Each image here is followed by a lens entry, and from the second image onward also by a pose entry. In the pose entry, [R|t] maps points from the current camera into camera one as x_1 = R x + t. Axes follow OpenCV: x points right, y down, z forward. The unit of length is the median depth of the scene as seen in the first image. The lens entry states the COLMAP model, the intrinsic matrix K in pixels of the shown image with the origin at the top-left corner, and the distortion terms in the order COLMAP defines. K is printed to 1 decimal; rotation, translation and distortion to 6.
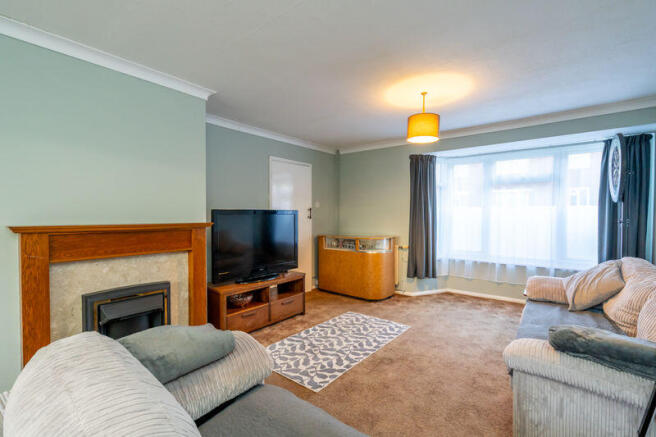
lens RADIAL K [[295.0, 0, 325.7], [0, 295.0, 218.1], [0, 0, 1]] dist [-0.000444, 0.000218]
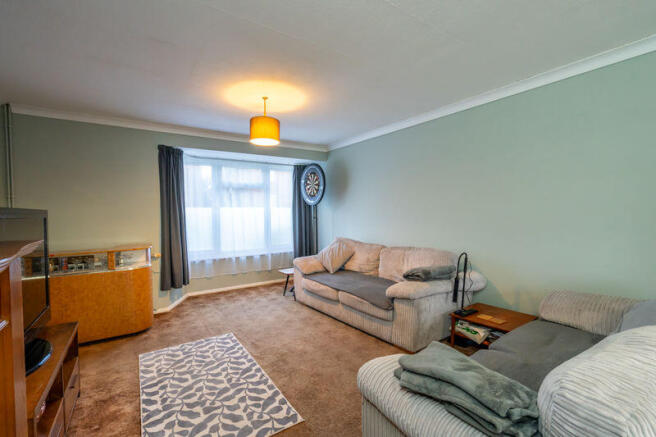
lens RADIAL K [[295.0, 0, 325.7], [0, 295.0, 218.1], [0, 0, 1]] dist [-0.000444, 0.000218]
pose [[0.299182, -0.021849, 0.953946, -0.479279], [0.027764, 0.999514, 0.014186, -0.005099], [-0.953792, 0.022241, 0.299644, 0.390251]]
